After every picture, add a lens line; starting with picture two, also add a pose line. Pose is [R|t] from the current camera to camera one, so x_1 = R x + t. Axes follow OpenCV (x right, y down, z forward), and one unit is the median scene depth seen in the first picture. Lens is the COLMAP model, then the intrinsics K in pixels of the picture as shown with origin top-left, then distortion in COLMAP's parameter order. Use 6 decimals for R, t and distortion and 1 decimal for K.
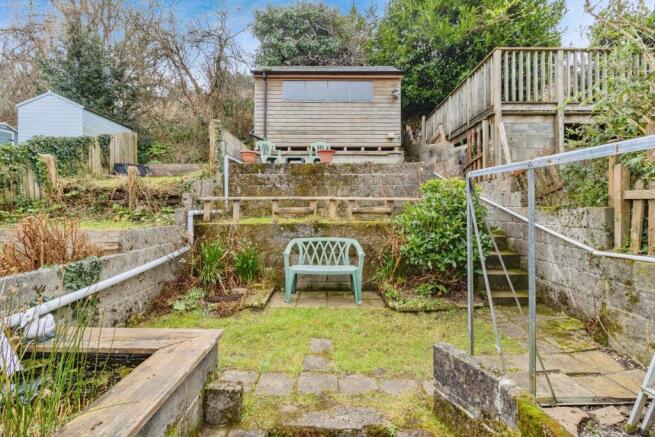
lens RADIAL K [[306.1, 0, 327.7], [0, 306.1, 214.1], [0, 0, 1]] dist [0.004956, 0.001245]
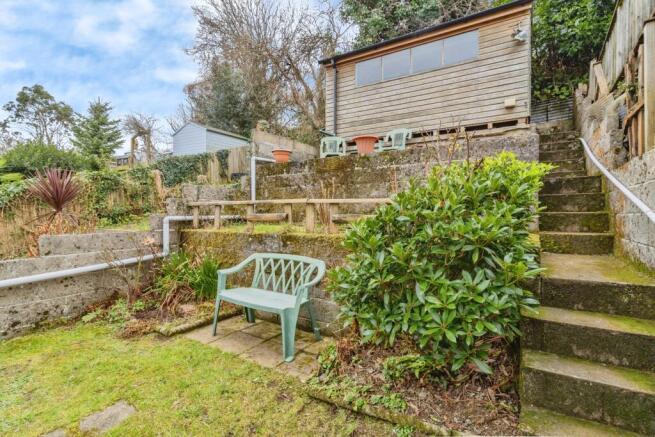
lens RADIAL K [[306.1, 0, 327.1], [0, 306.1, 217.3], [0, 0, 1]] dist [0.004956, 0.001245]
pose [[0.827646, 0.012355, -0.561115, 0.359264], [-0.011852, 0.999919, 0.004534, -0.013208], [0.561125, 0.002898, 0.827726, 0.333224]]
